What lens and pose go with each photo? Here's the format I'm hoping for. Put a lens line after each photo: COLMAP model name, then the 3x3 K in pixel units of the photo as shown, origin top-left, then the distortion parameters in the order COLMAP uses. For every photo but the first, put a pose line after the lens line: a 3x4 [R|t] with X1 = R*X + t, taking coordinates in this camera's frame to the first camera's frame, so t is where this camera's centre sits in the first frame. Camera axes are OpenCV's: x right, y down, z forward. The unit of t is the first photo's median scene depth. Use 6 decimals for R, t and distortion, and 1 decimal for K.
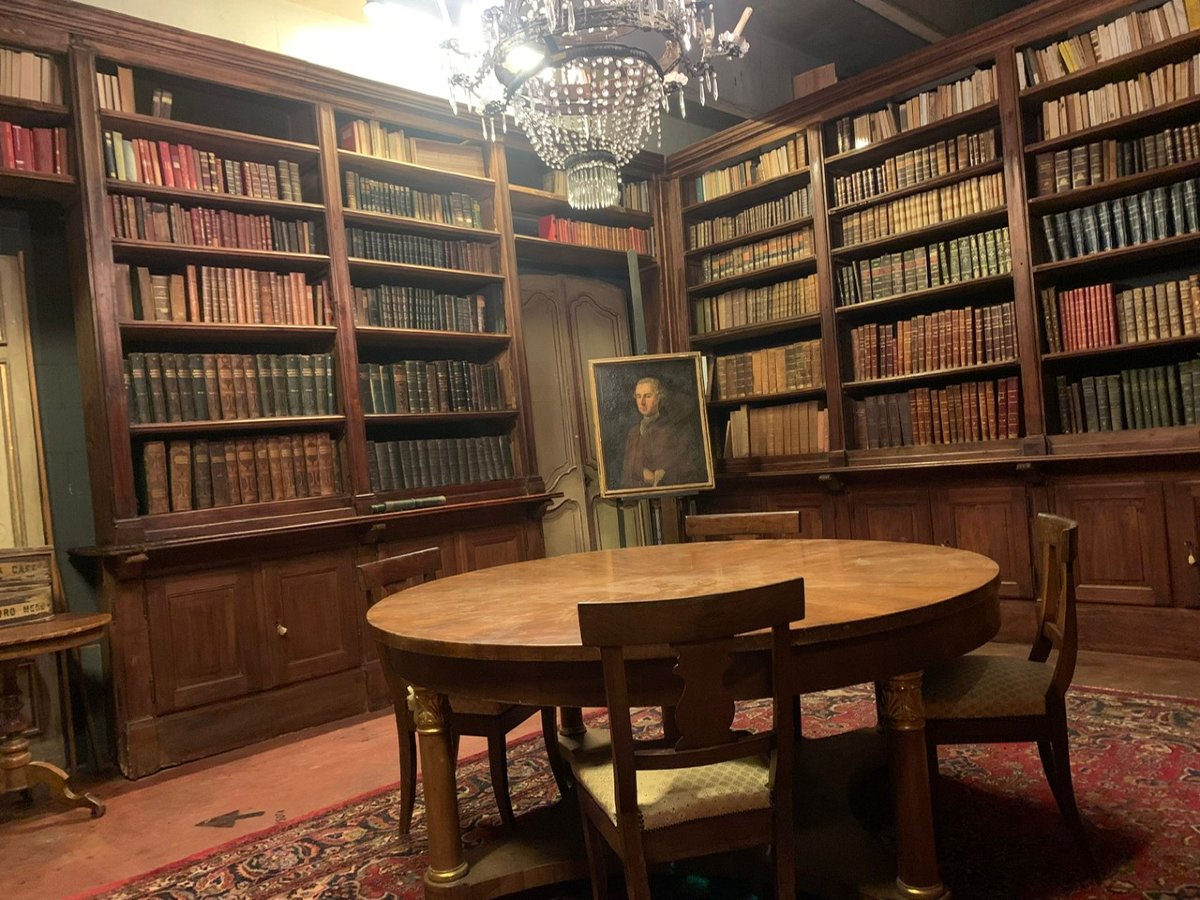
lens RADIAL K [[914.2, 0, 588.4], [0, 914.2, 449.7], [0, 0, 1]] dist [0.042506, -0.045633]
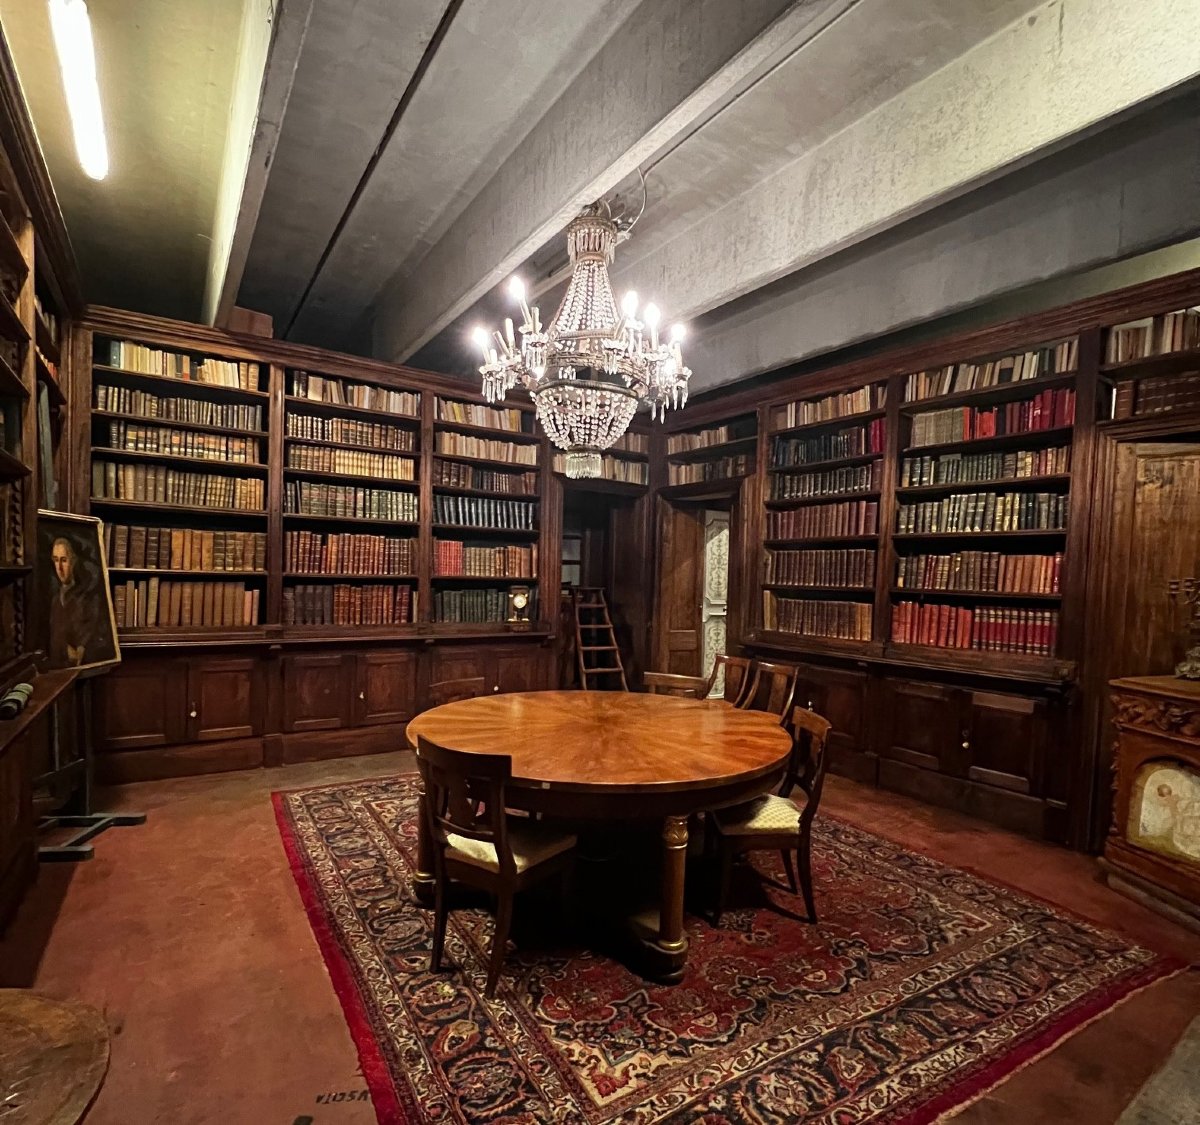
lens RADIAL K [[636.5, 0, 603.7], [0, 636.5, 593.9], [0, 0, 1]] dist [-0.003343, -0.000189]
pose [[0.164073, 0.067279, 0.984151, -0.576600], [-0.050012, 0.996956, -0.059816, -0.013449], [-0.985180, -0.039405, 0.166938, 0.459312]]
